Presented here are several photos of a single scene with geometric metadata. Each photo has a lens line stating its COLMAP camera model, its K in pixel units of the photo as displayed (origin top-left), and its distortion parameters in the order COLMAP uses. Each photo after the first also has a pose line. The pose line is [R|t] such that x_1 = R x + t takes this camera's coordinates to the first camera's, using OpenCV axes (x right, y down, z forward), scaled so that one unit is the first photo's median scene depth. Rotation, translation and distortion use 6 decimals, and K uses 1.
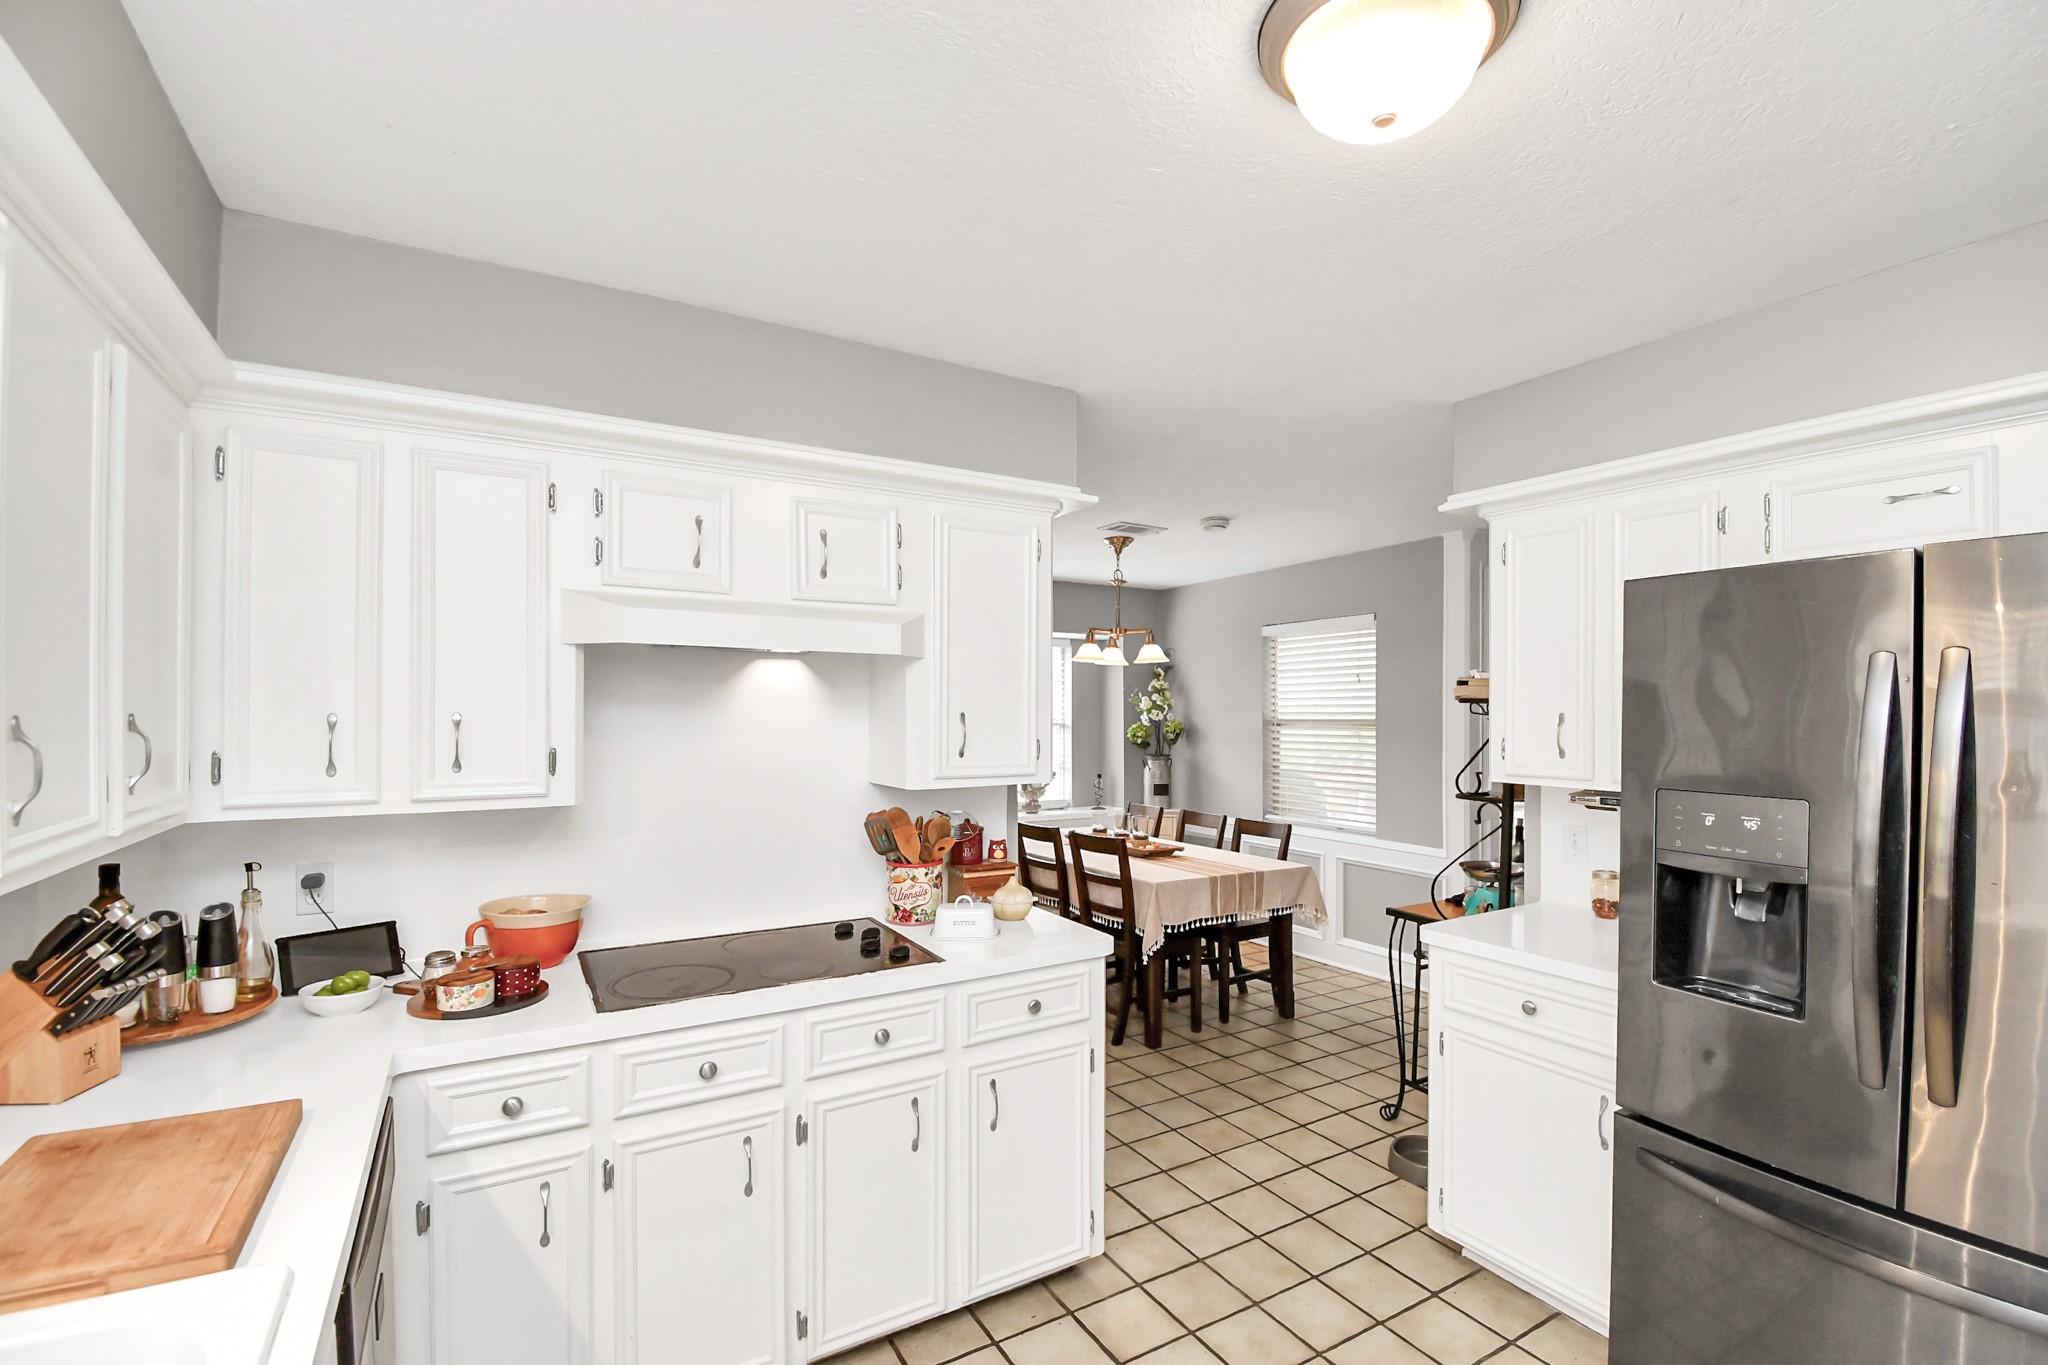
lens RADIAL K [[897.0, 0, 1021.7], [0, 897.0, 705.9], [0, 0, 1]] dist [0.000383, -0.019326]
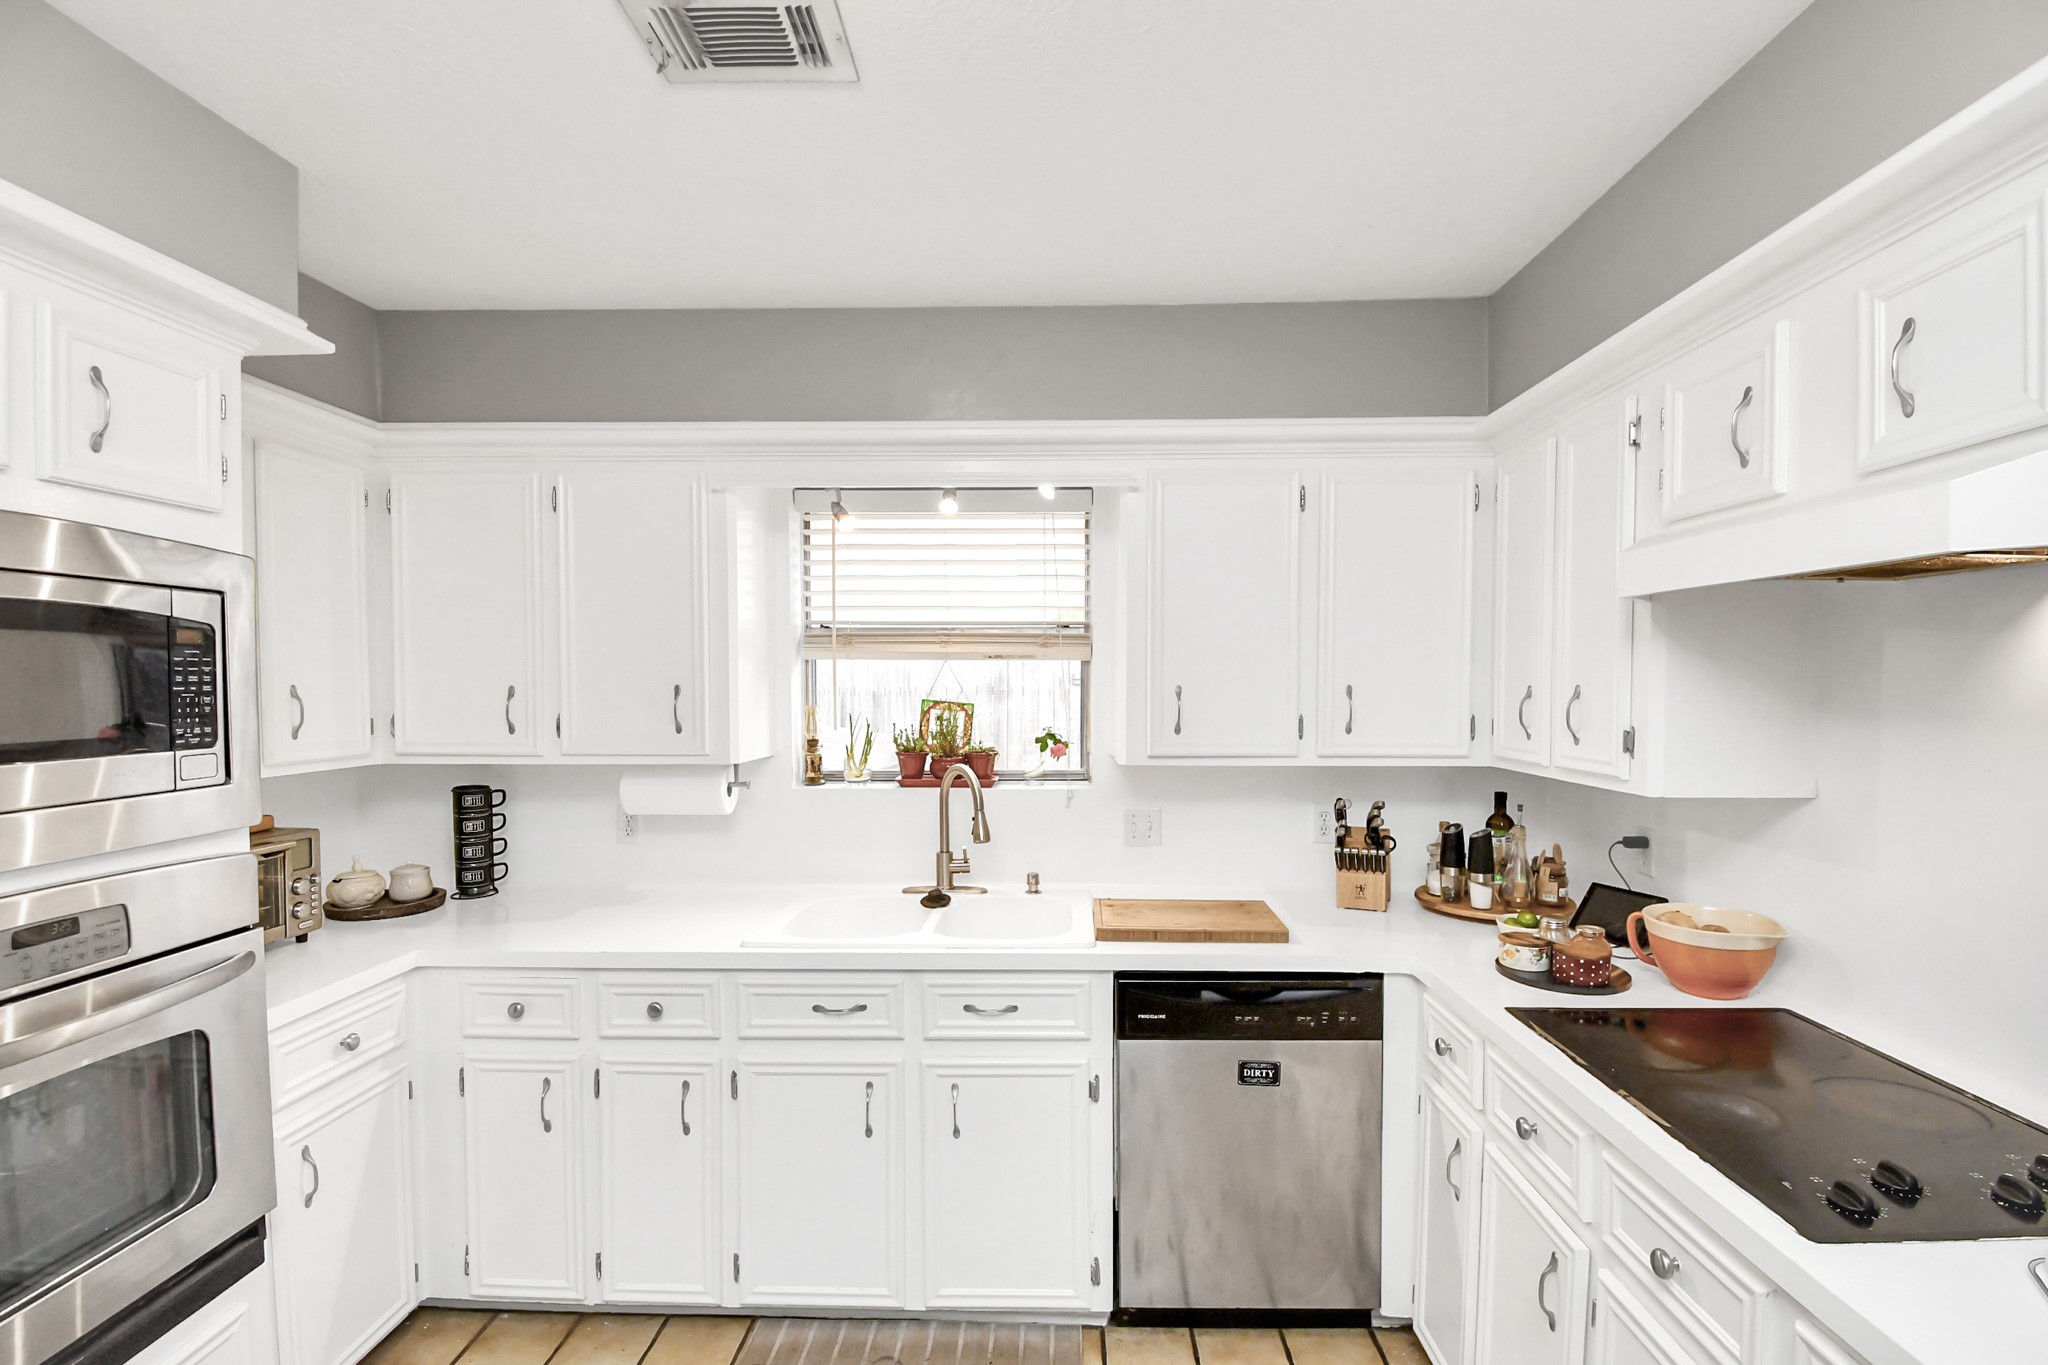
lens RADIAL K [[929.4, 0, 1032.3], [0, 929.4, 712.5], [0, 0, 1]] dist [0.001571, -0.021634]
pose [[-0.538976, 0.023407, -0.841996, 0.535341], [0.003971, 0.999673, 0.025249, 0.009273], [0.842312, 0.010265, -0.538893, 0.991672]]
